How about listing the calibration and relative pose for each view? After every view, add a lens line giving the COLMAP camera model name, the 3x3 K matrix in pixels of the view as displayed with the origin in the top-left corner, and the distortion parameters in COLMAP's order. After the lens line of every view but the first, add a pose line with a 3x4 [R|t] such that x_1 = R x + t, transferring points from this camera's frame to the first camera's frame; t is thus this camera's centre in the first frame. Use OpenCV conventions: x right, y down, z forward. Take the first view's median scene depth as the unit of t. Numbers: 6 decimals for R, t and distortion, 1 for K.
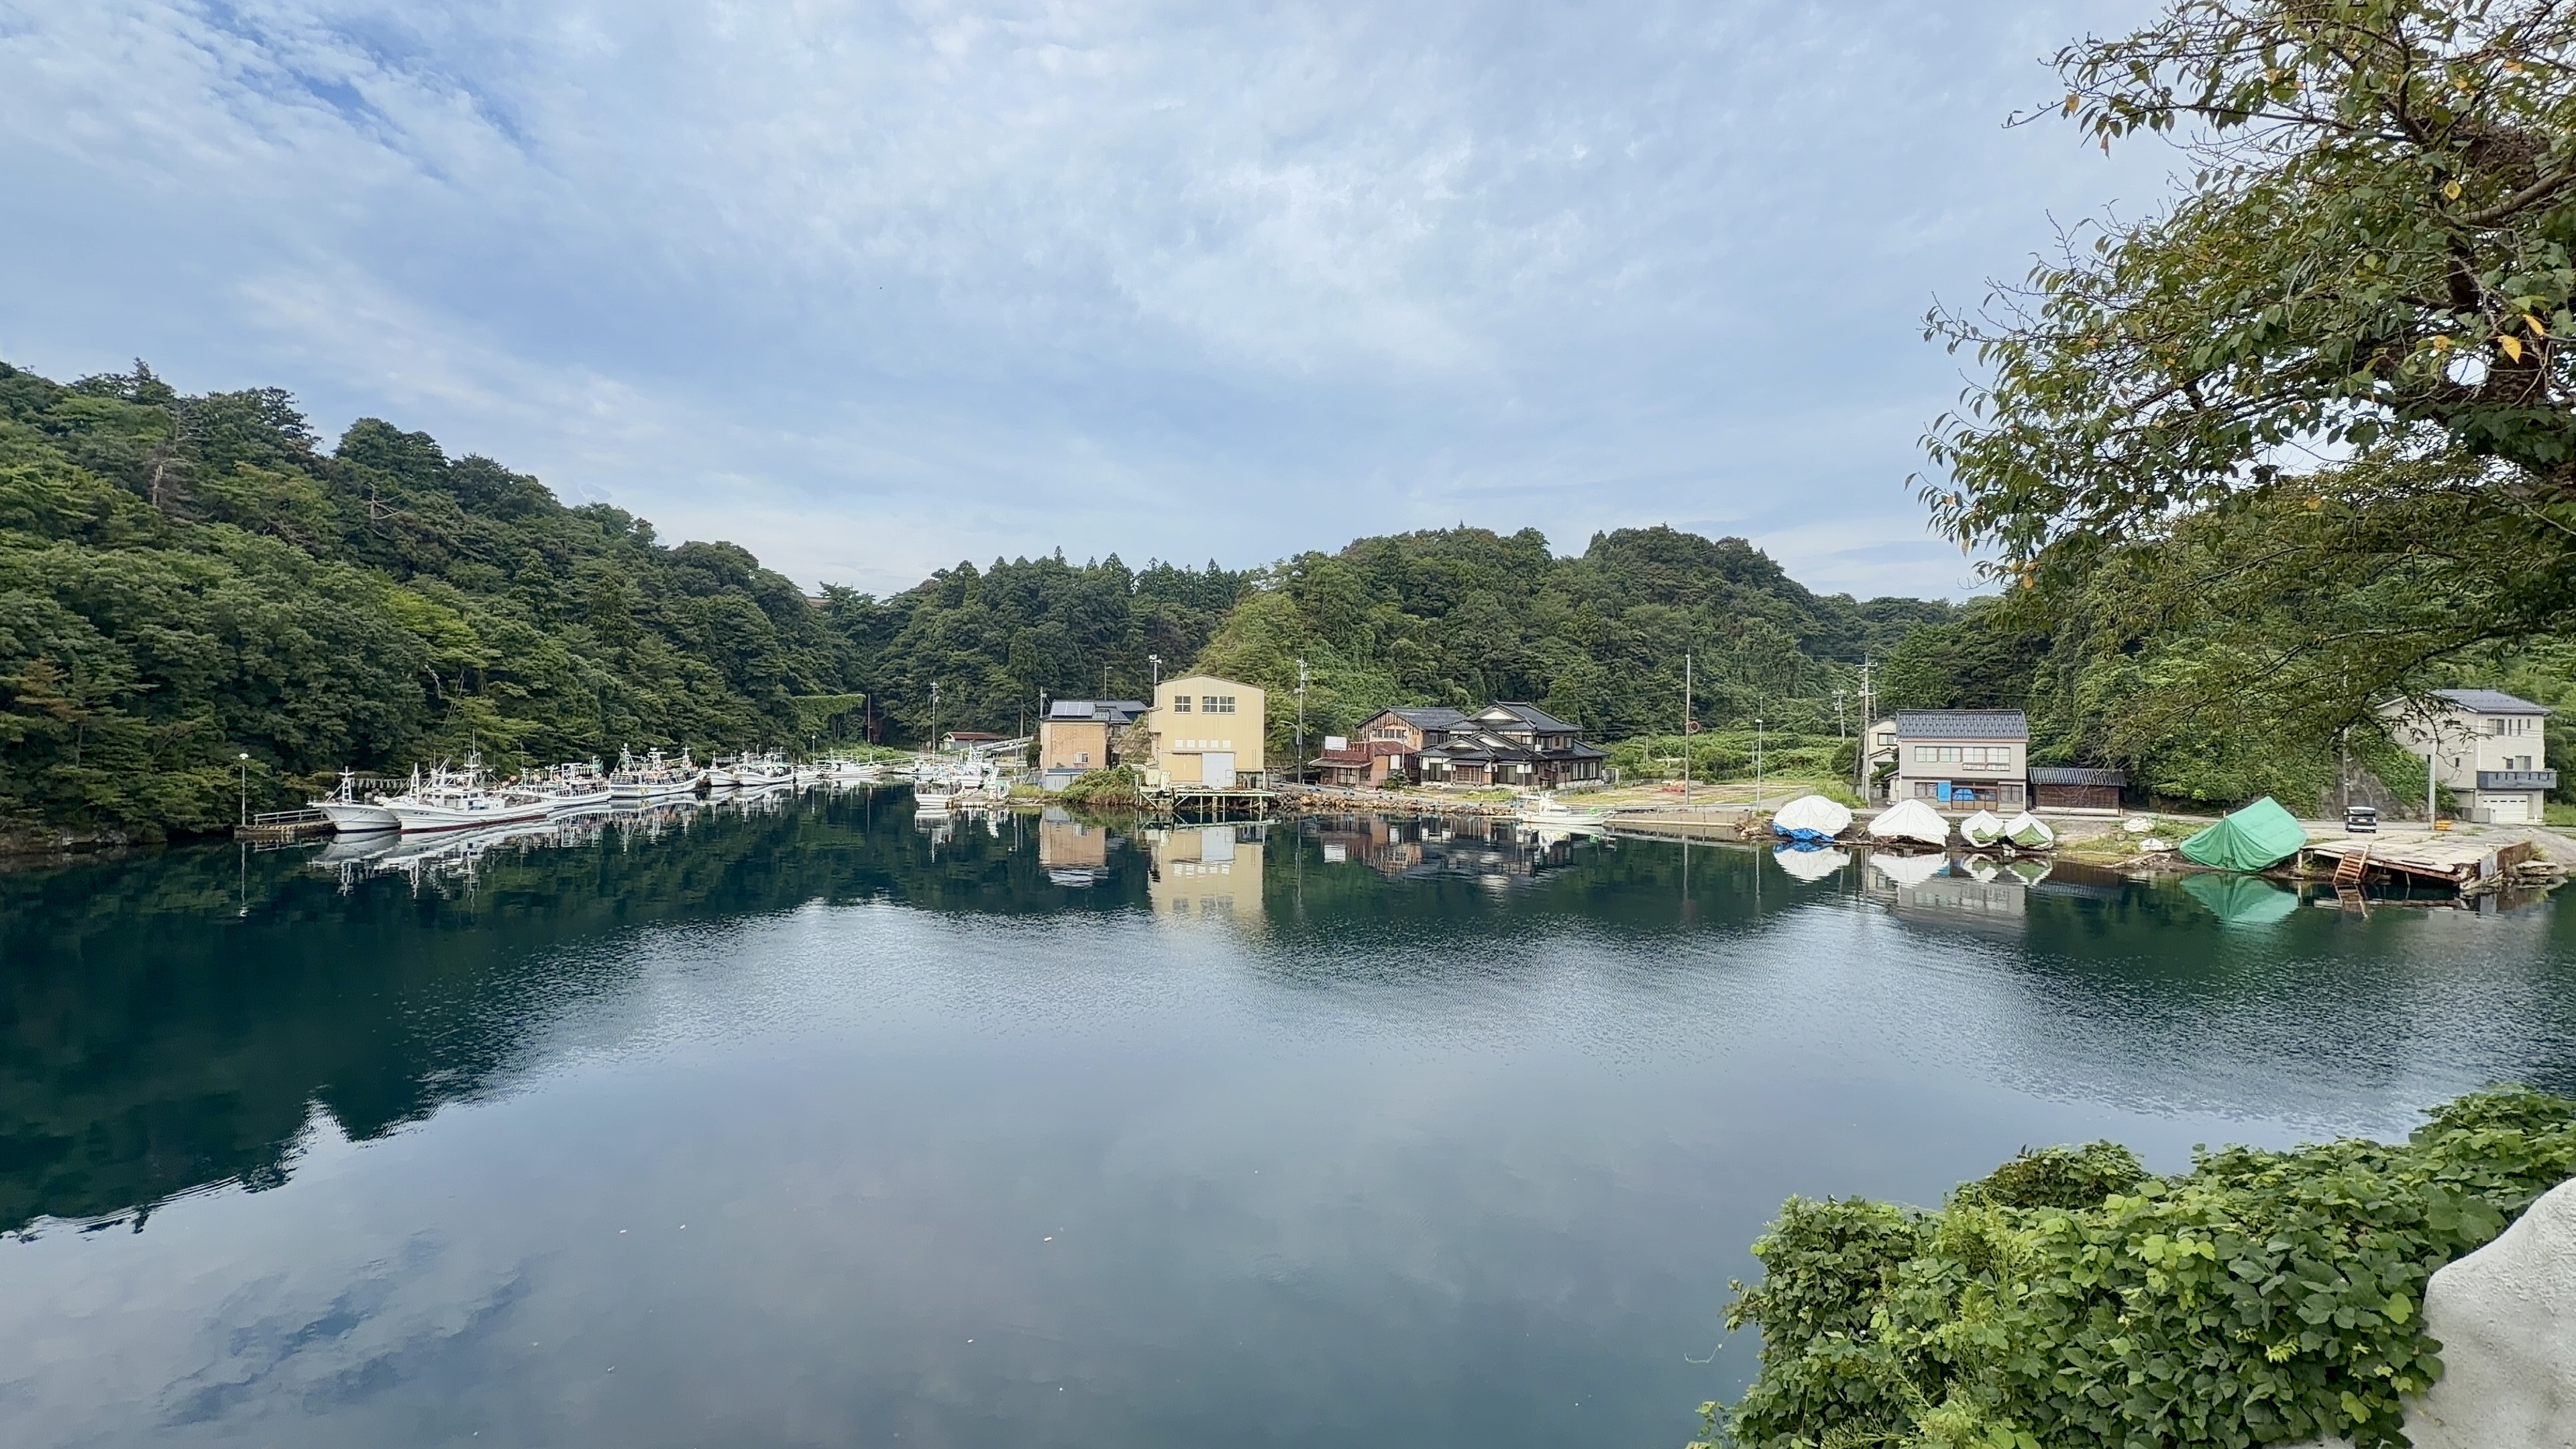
lens RADIAL K [[1144.5, 0, 1288.7], [0, 1144.5, 701.5], [0, 0, 1]] dist [-0.001111, 0.002756]
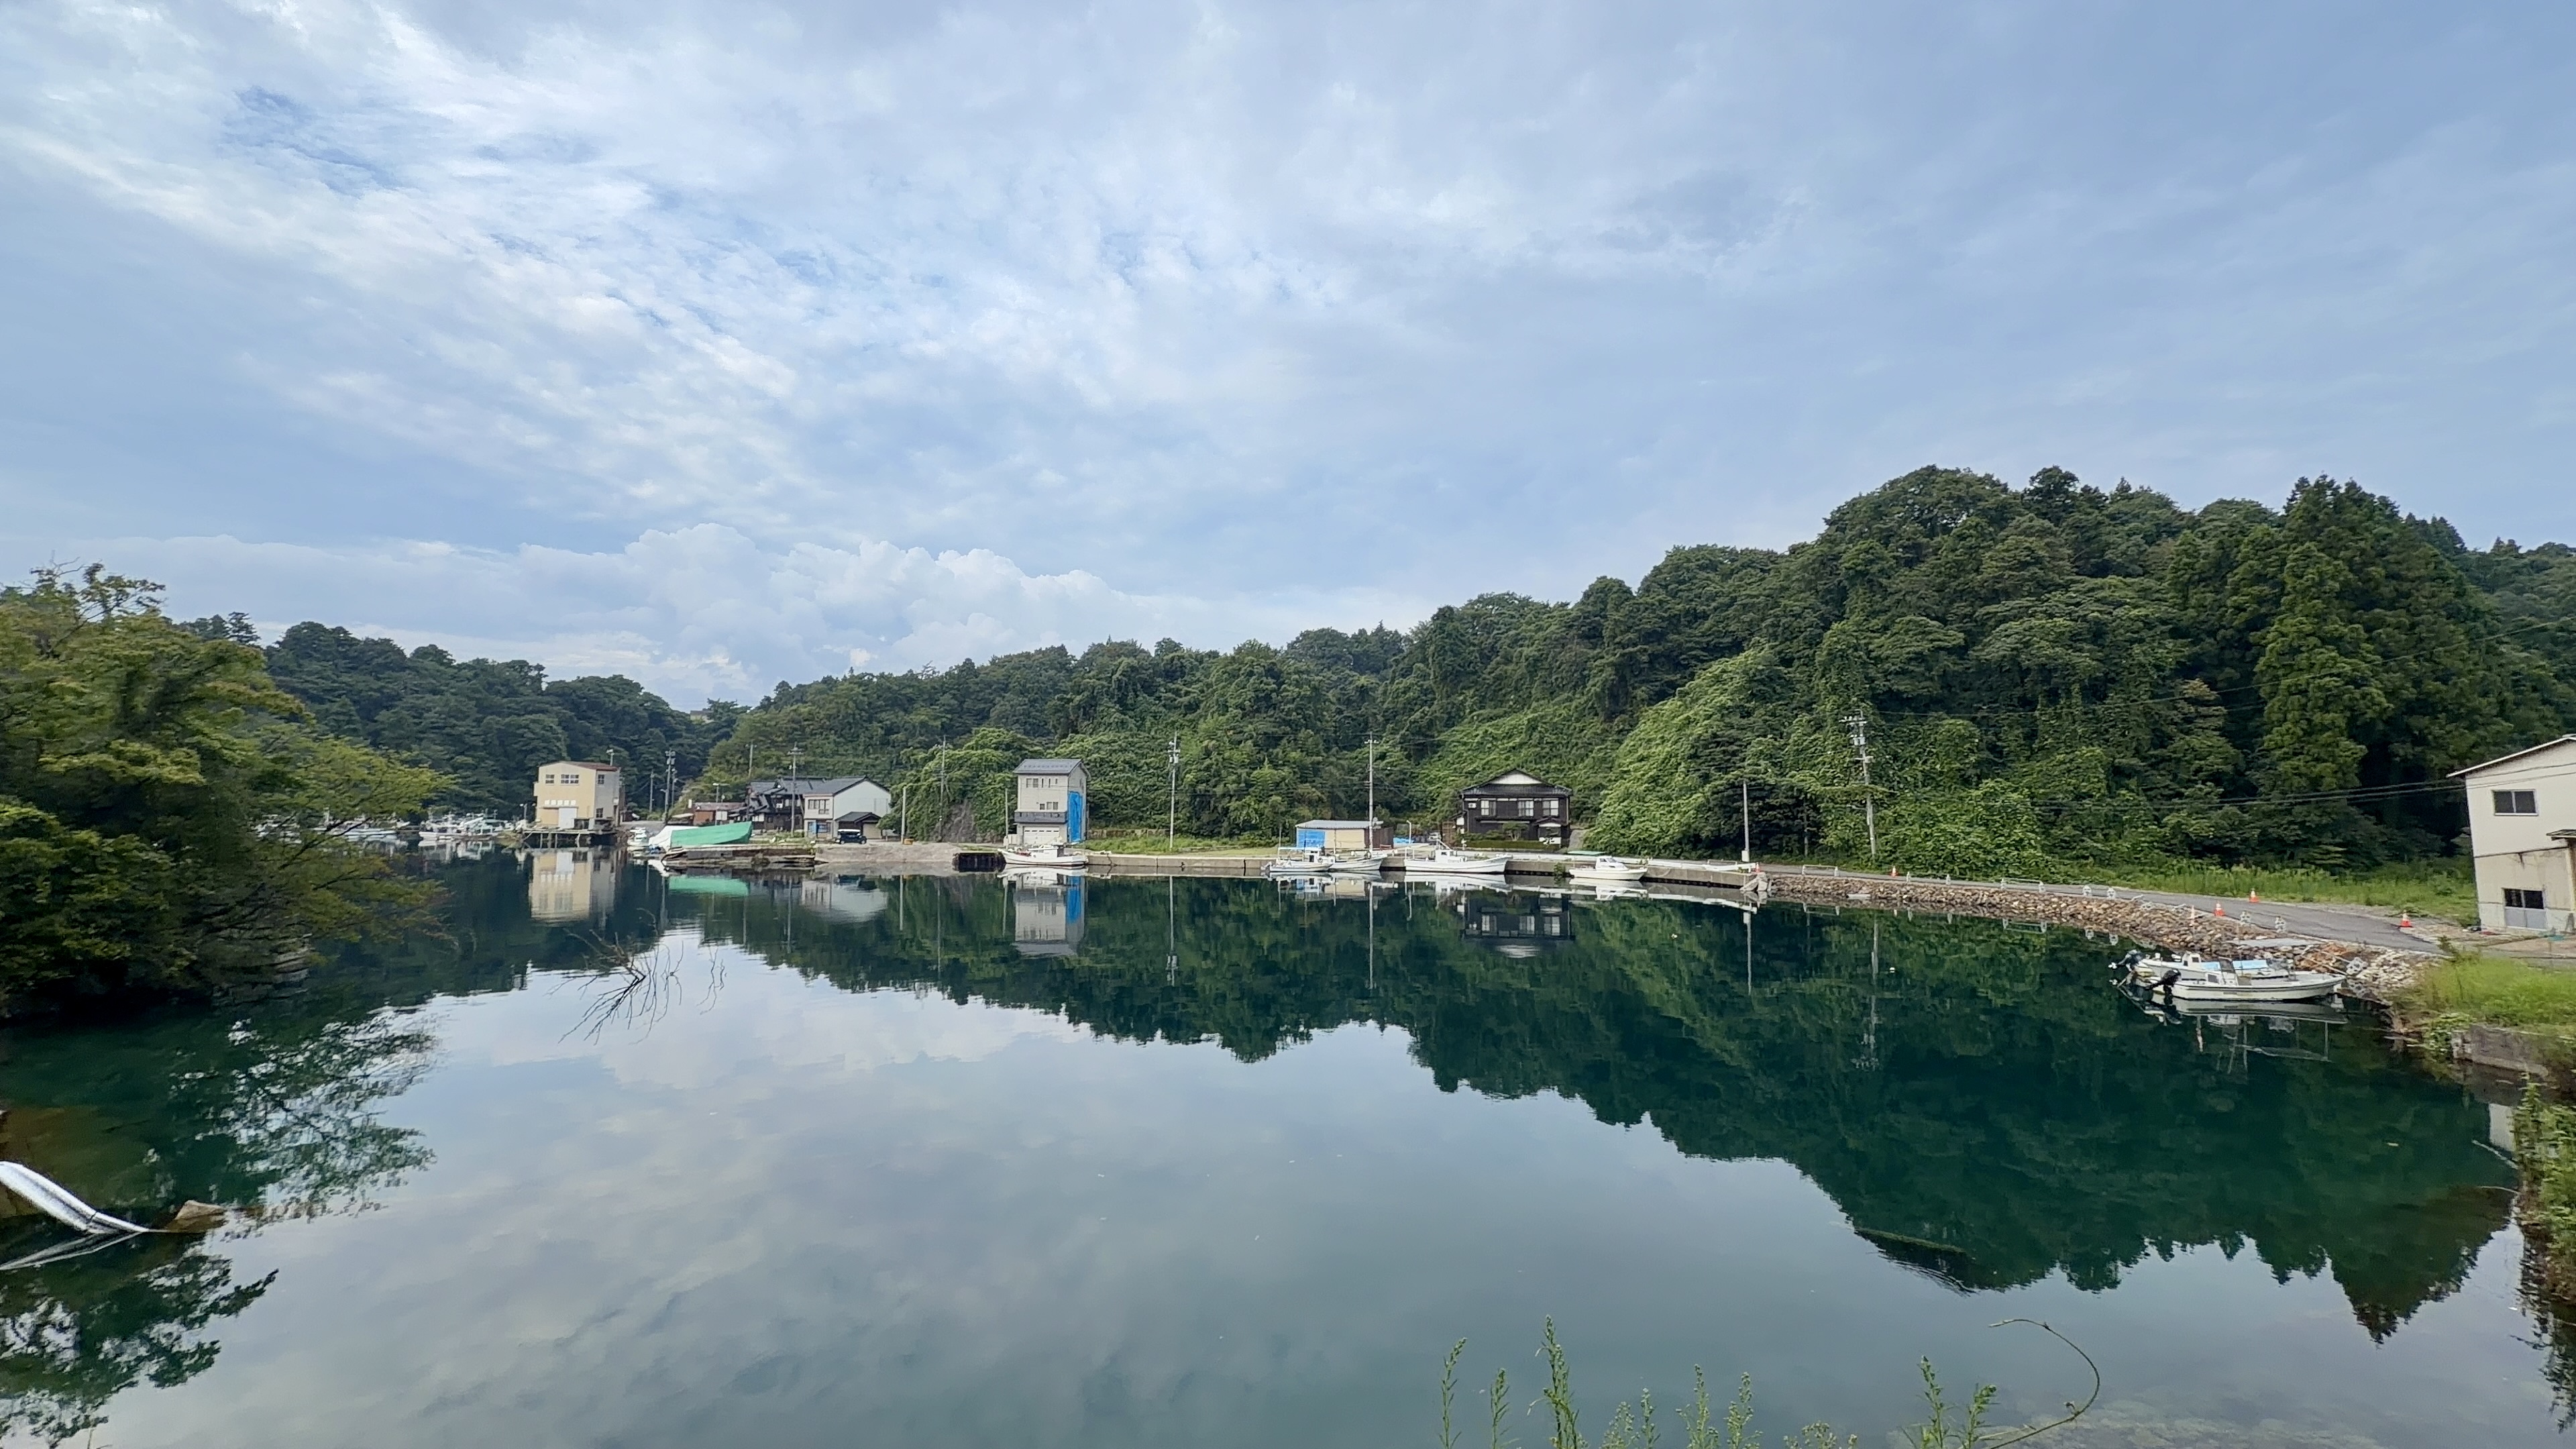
lens RADIAL K [[1144.5, 0, 1289.8], [0, 1144.5, 710.7], [0, 0, 1]] dist [-0.001111, 0.002756]
pose [[0.959367, -0.027195, -0.280847, 1.444403], [0.008271, 0.997627, -0.068350, 0.026576], [0.282039, 0.063250, 0.957316, -0.316243]]
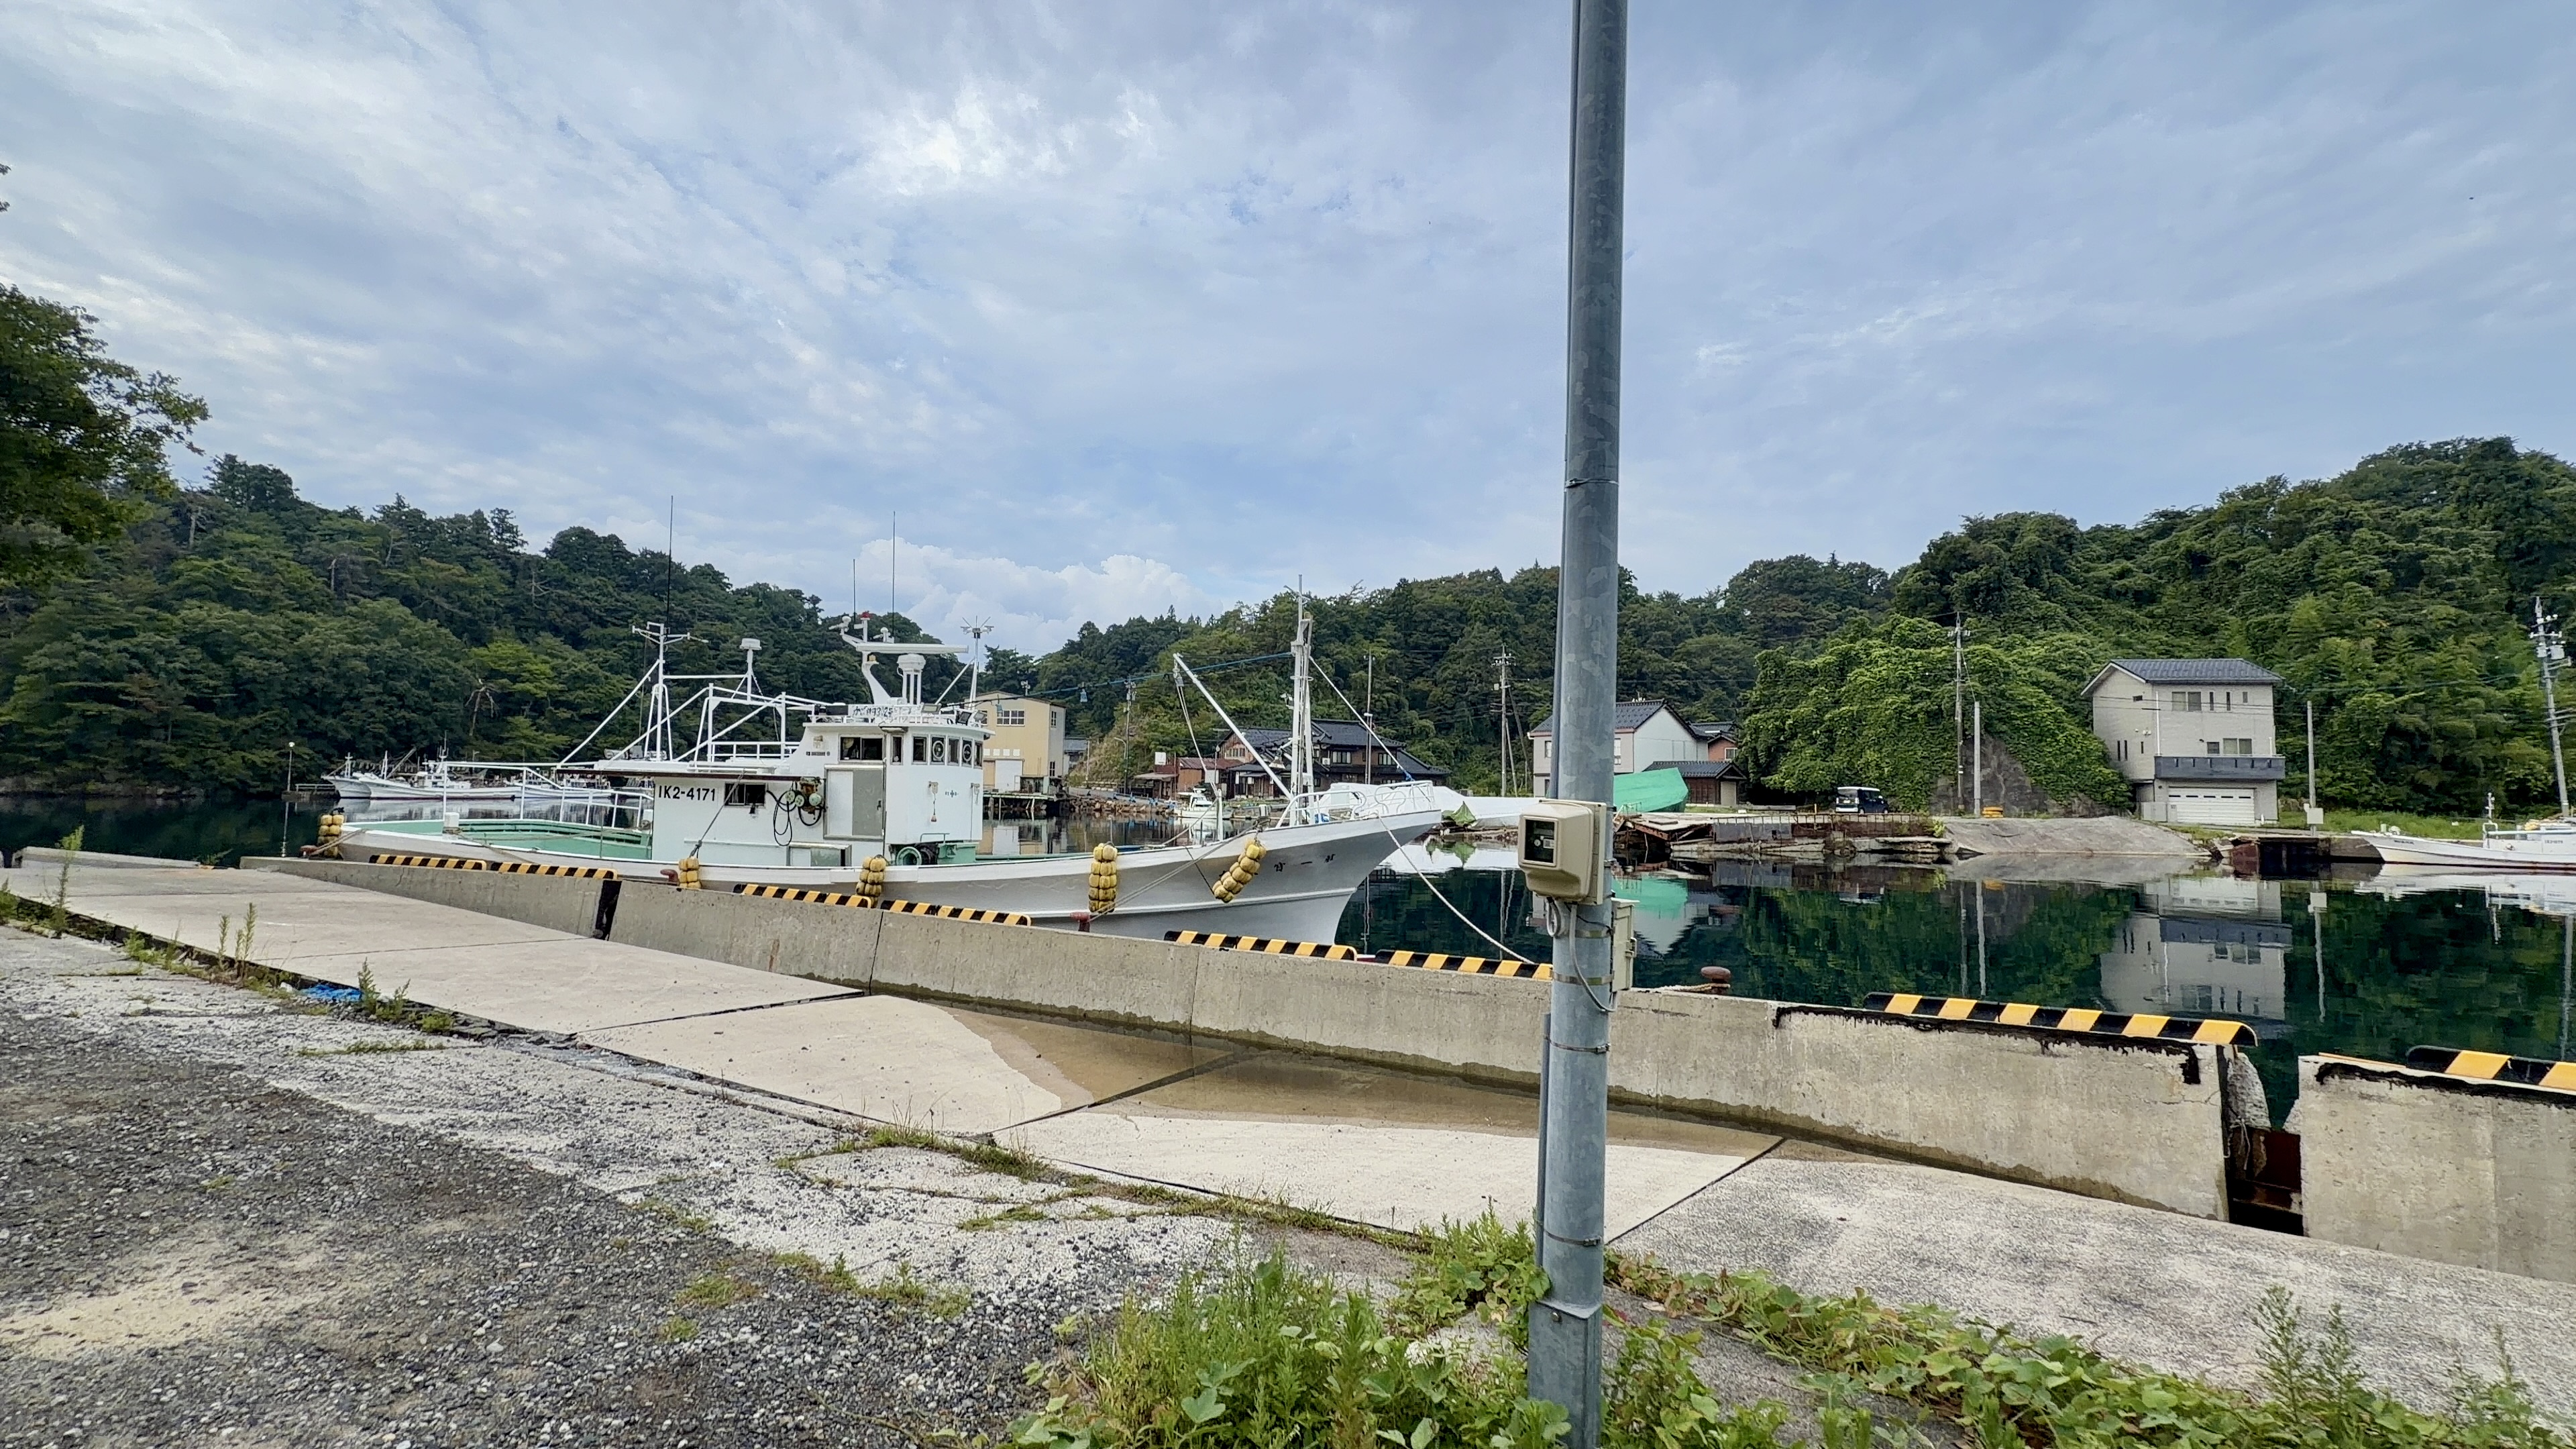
lens RADIAL K [[1144.5, 0, 1275.6], [0, 1144.5, 668.0], [0, 0, 1]] dist [-0.001111, 0.002756]
pose [[0.936351, -0.028496, -0.349908, 0.587048], [-0.005628, 0.995354, -0.096120, 0.062060], [0.351021, 0.091971, 0.931840, 0.038114]]
